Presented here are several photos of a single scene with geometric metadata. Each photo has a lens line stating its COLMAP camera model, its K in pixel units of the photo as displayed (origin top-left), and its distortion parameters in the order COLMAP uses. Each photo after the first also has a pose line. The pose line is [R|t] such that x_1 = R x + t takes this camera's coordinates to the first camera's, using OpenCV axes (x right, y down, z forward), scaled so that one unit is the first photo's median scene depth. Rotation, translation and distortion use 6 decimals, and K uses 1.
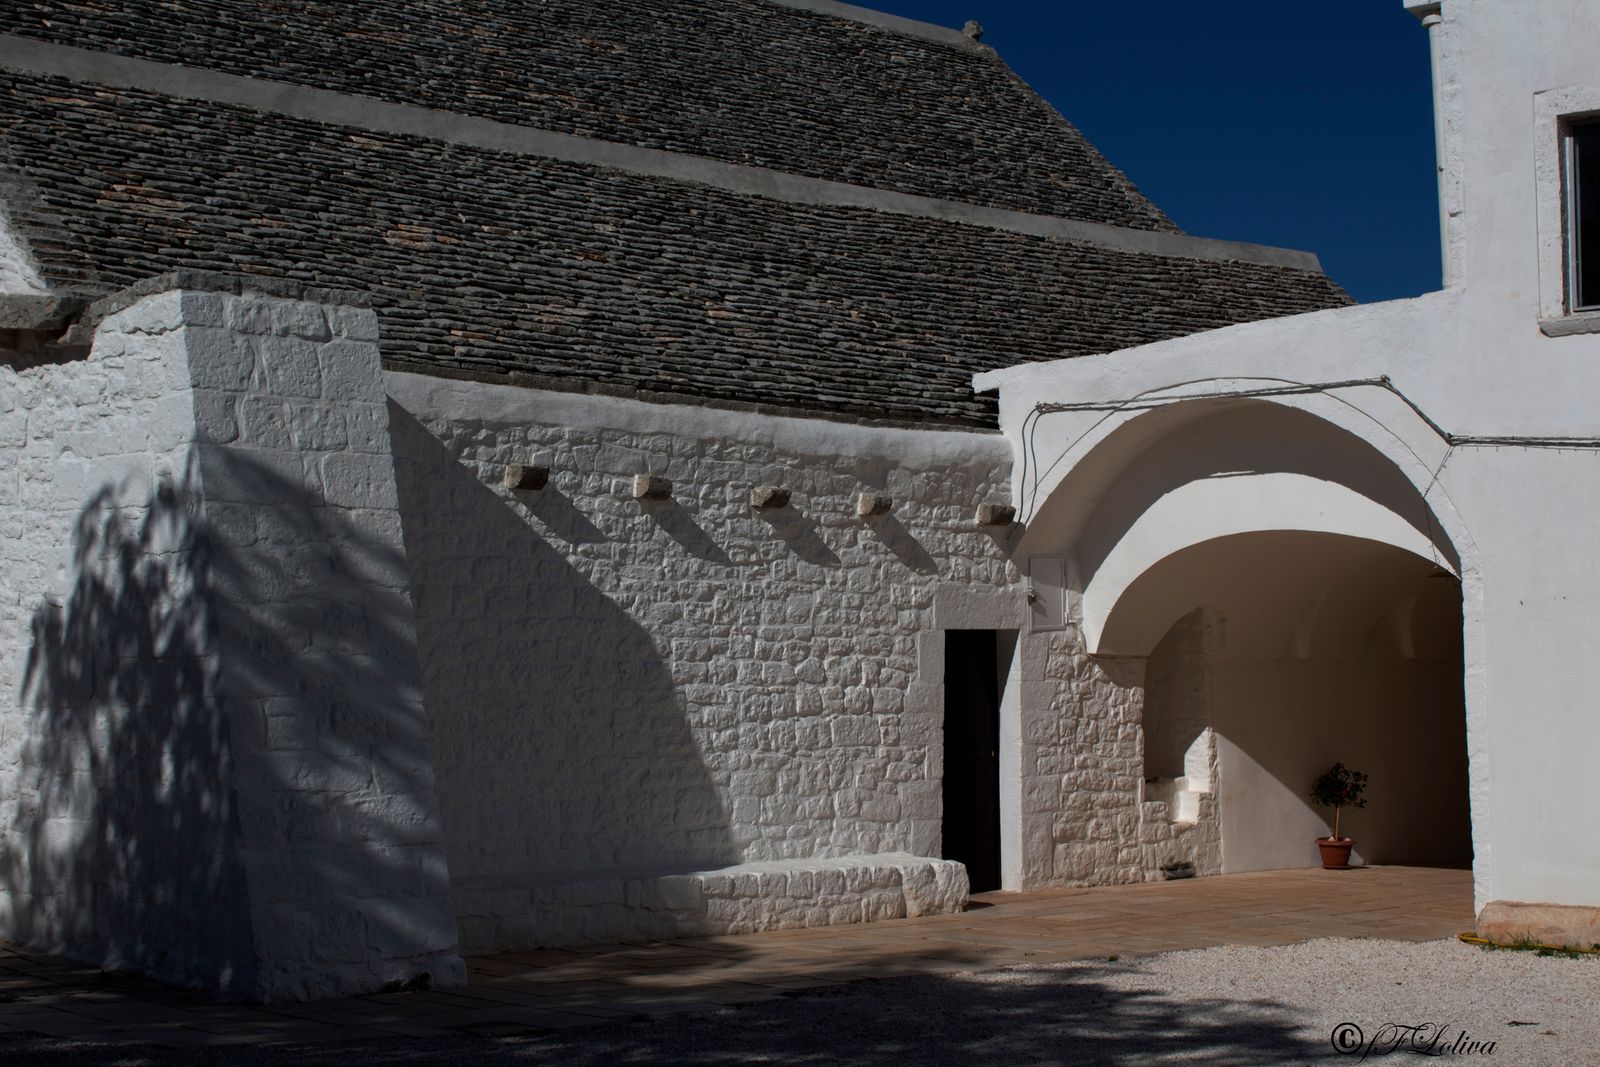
lens RADIAL K [[2639.8, 0, 800.0], [0, 2639.8, 533.5], [0, 0, 1]] dist [-0.024204, 0.038095]
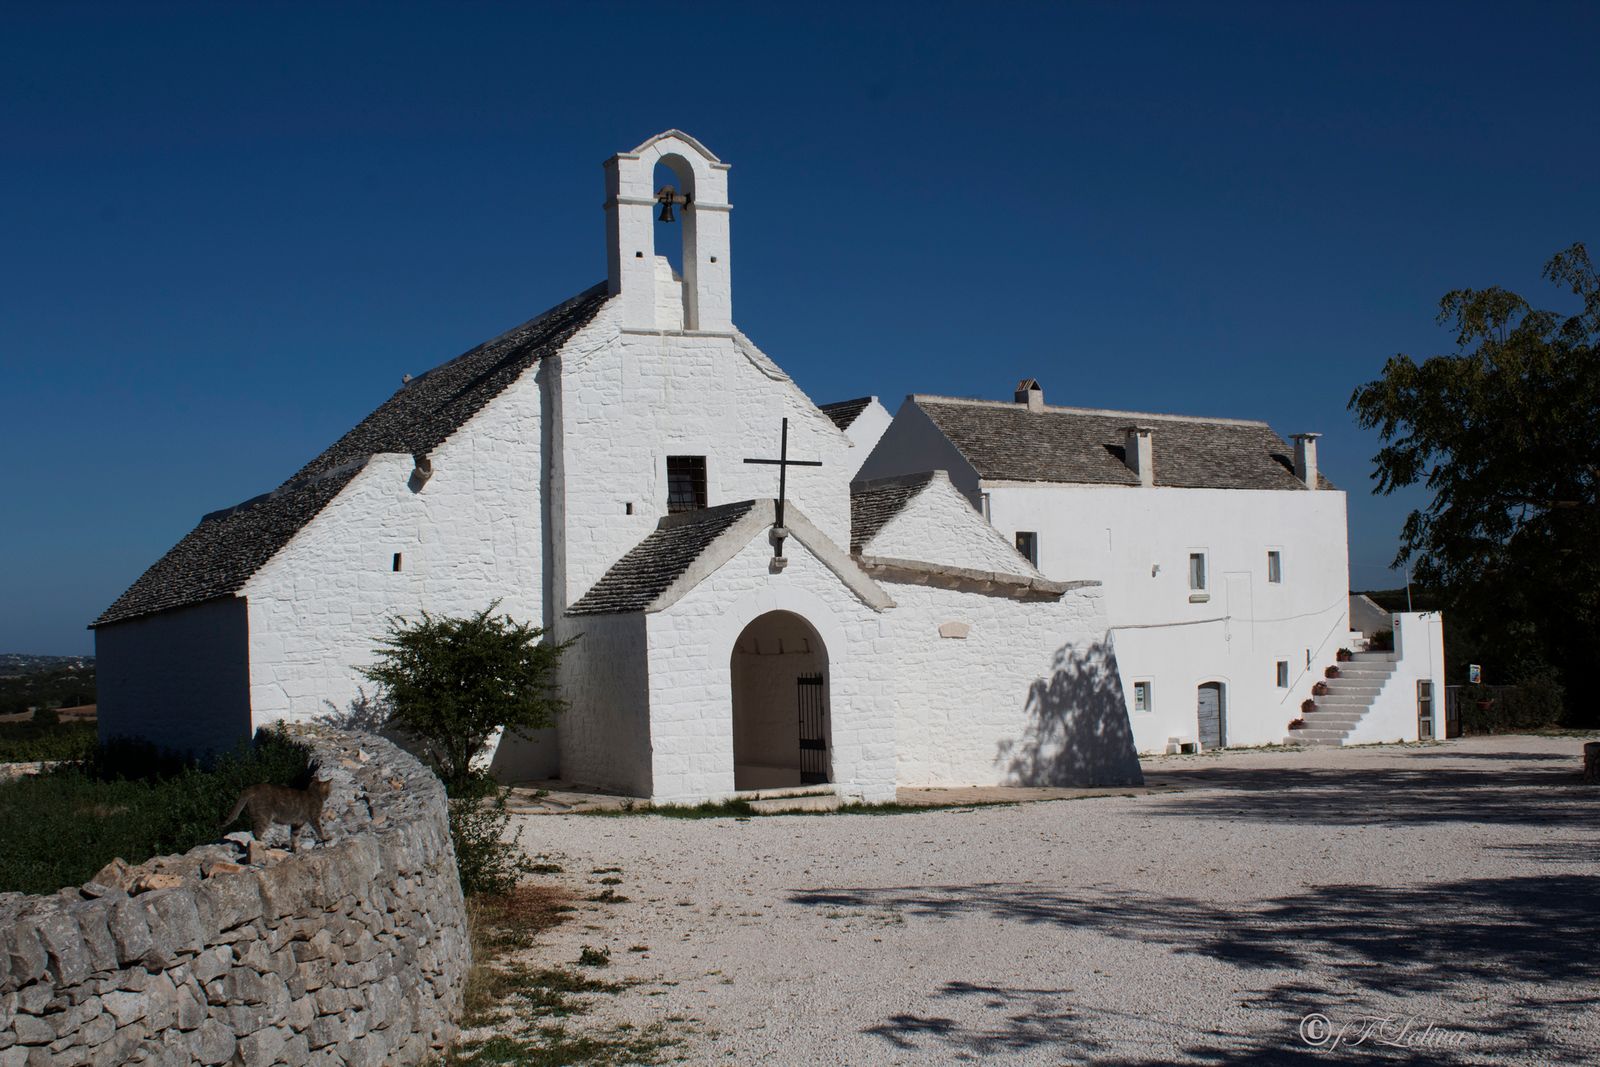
lens RADIAL K [[1929.0, 0, 800.0], [0, 1929.0, 533.5], [0, 0, 1]] dist [-0.088459, 0.054770]
pose [[0.266220, 0.049972, 0.962616, -2.179477], [-0.026518, 0.998657, -0.044510, -0.030857], [-0.963547, -0.013677, 0.267188, 0.554974]]
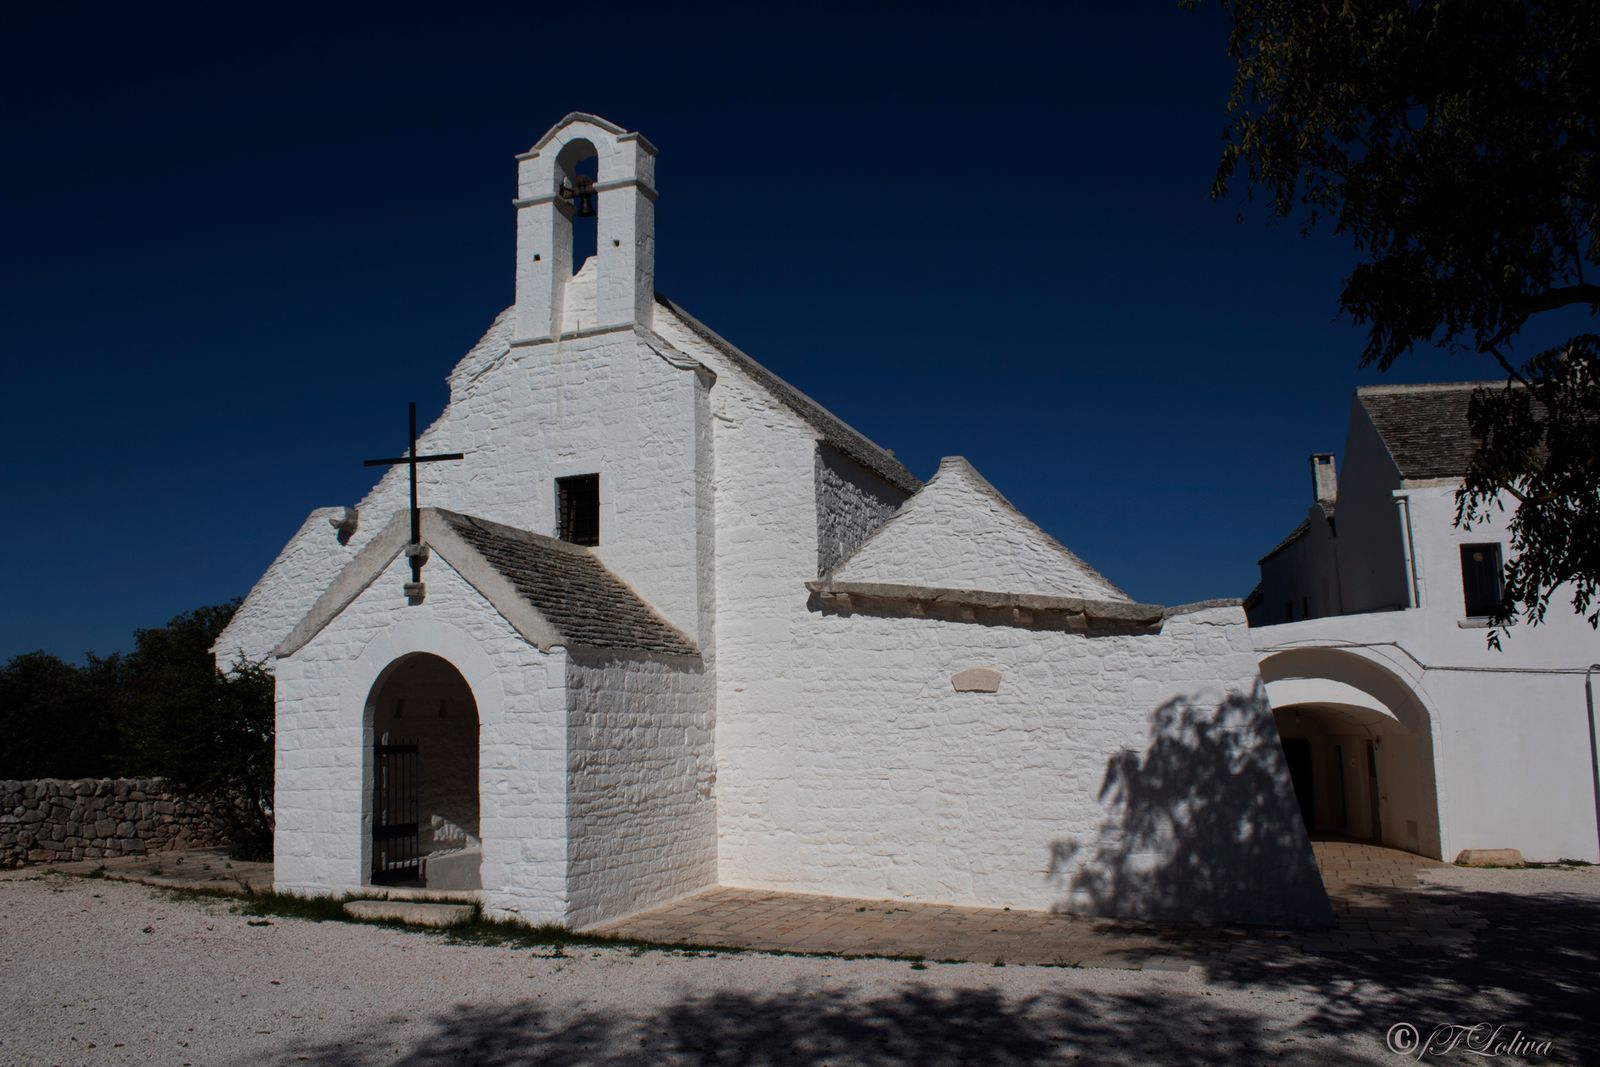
lens RADIAL K [[1337.0, 0, 796.0], [0, 1337.0, 519.3], [0, 0, 1]] dist [-0.183084, 0.170742]
pose [[0.890275, 0.059873, 0.451471, -0.835594], [-0.009333, 0.993511, -0.113351, -0.029686], [-0.455328, 0.096700, 0.885057, 0.151900]]
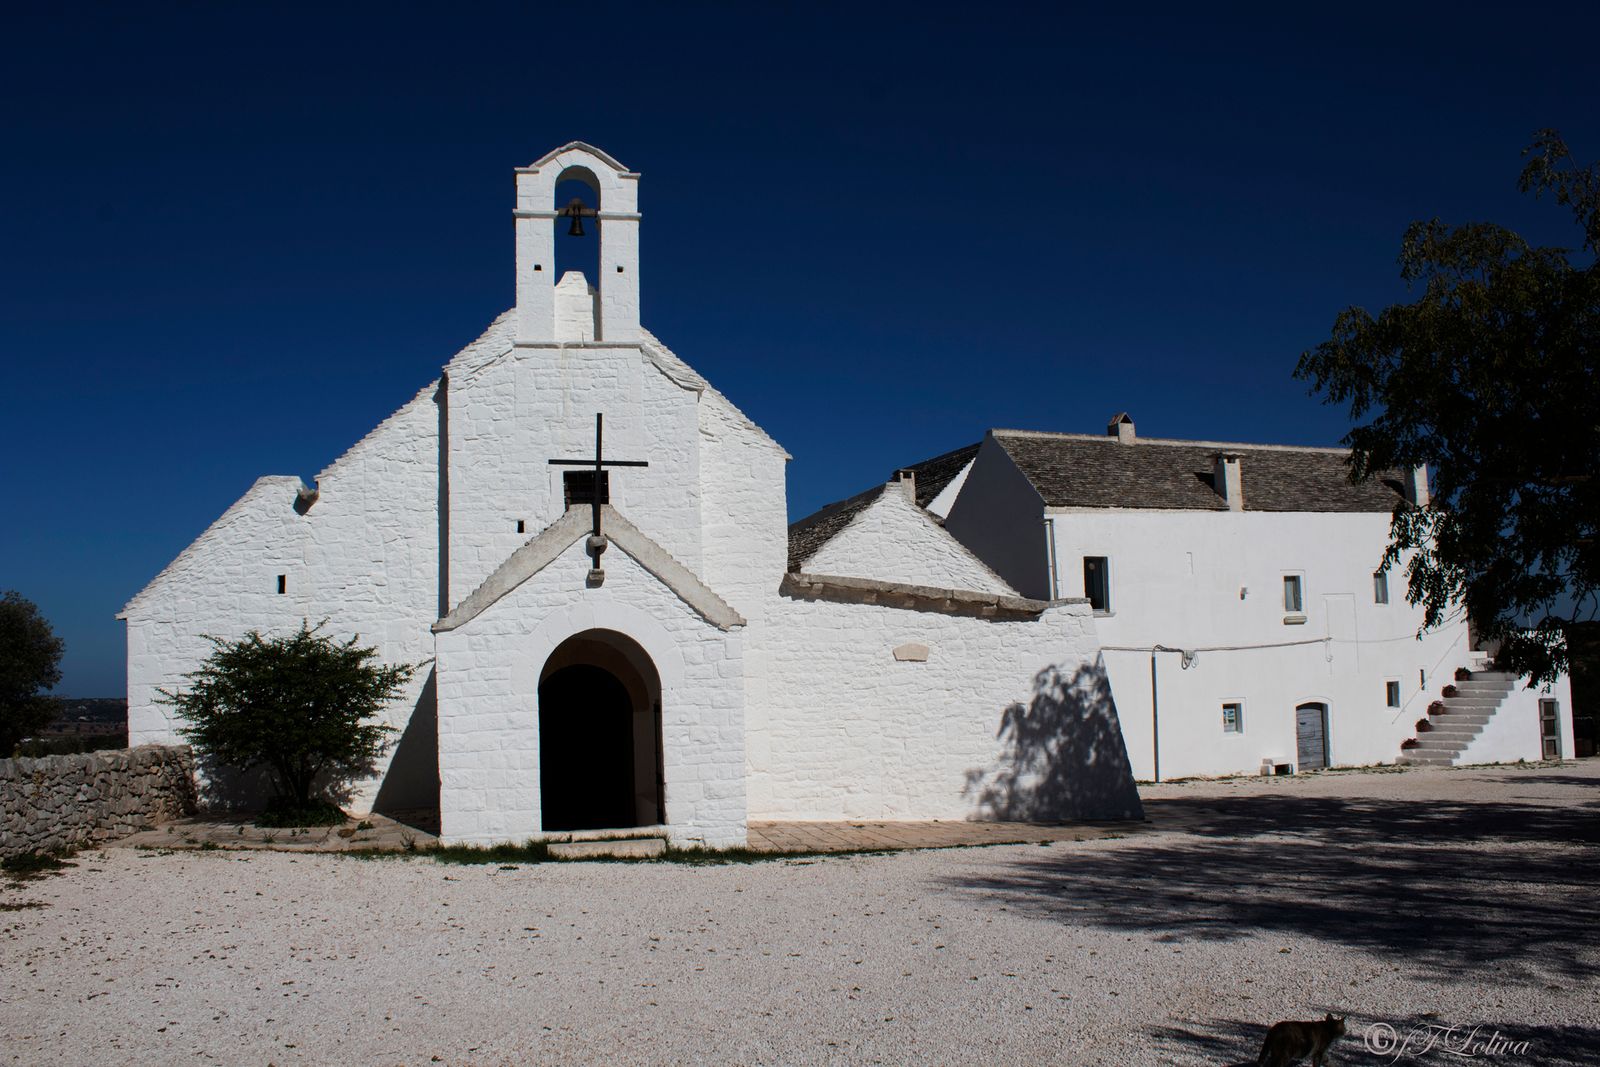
lens RADIAL K [[1399.5, 0, 795.0], [0, 1399.5, 513.9], [0, 0, 1]] dist [-0.167253, 0.160319]
pose [[0.508076, 0.090542, 0.856540, -1.469788], [-0.018876, 0.995391, -0.094022, -0.028553], [-0.861106, 0.031602, 0.507443, 0.352453]]
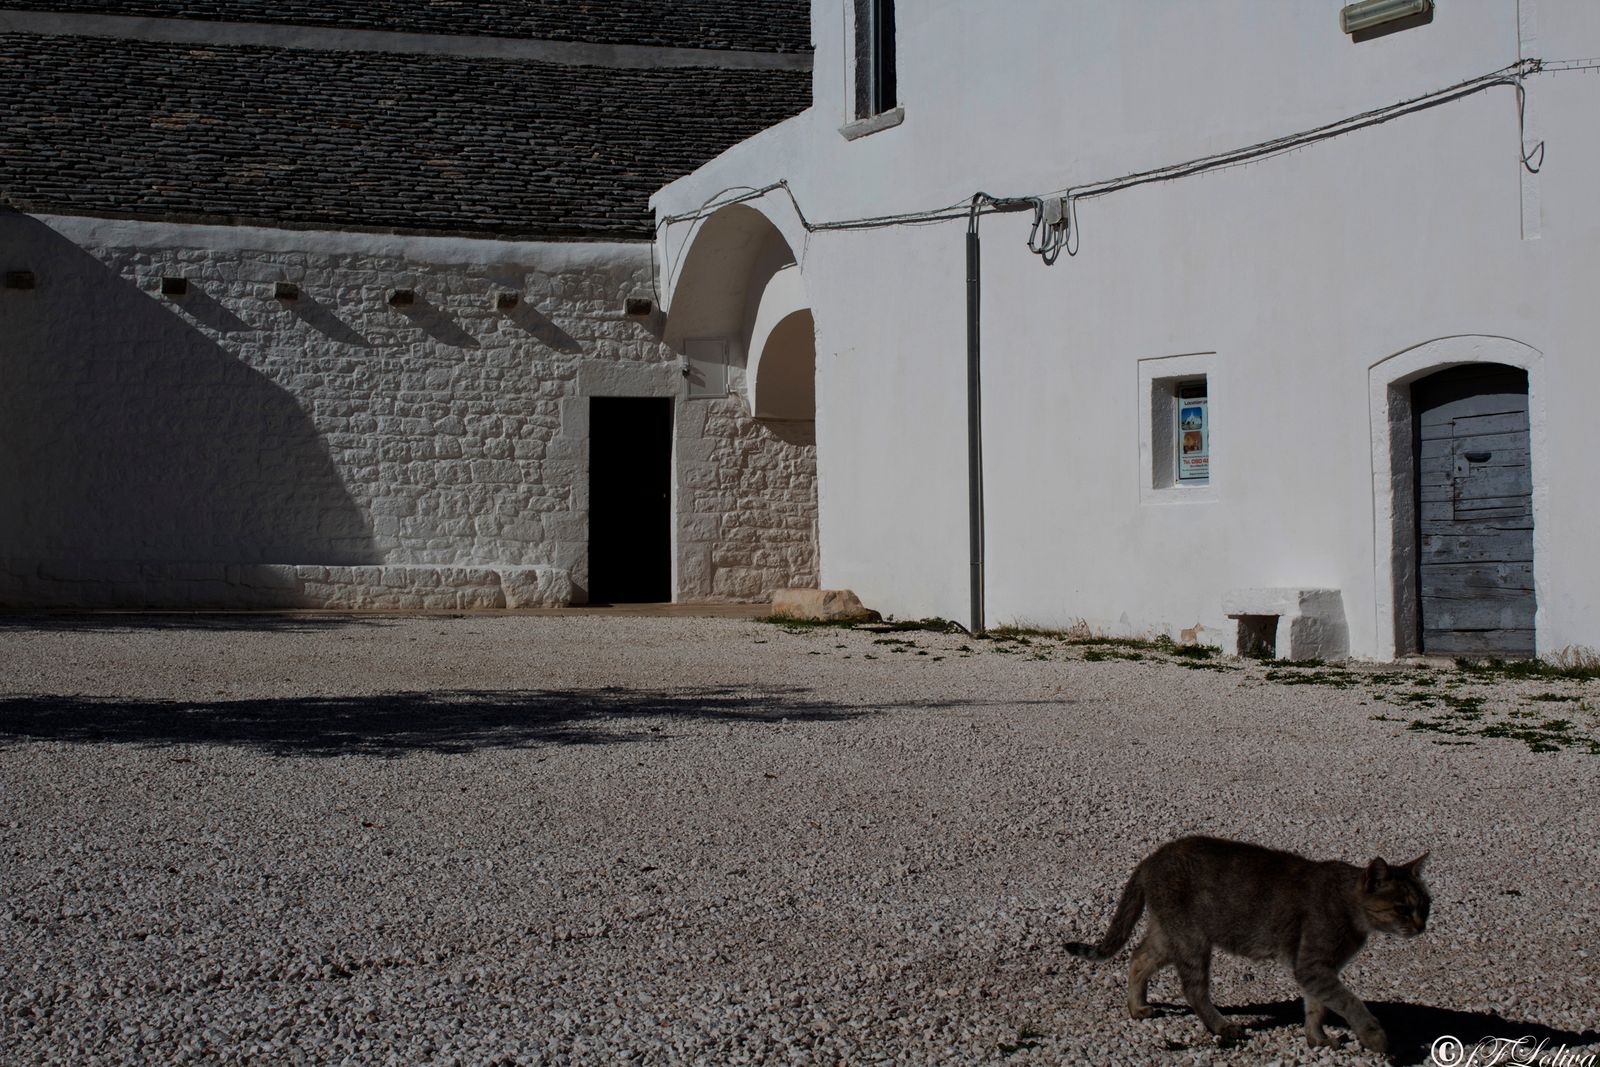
lens RADIAL K [[2819.8, 0, 800.0], [0, 2819.8, 533.5], [0, 0, 1]] dist [-0.008097, 0.203370]
pose [[0.885871, -0.000328, -0.463932, 0.842550], [0.018501, 0.999229, 0.034620, 0.061793], [0.463563, -0.039252, 0.885194, -0.192166]]
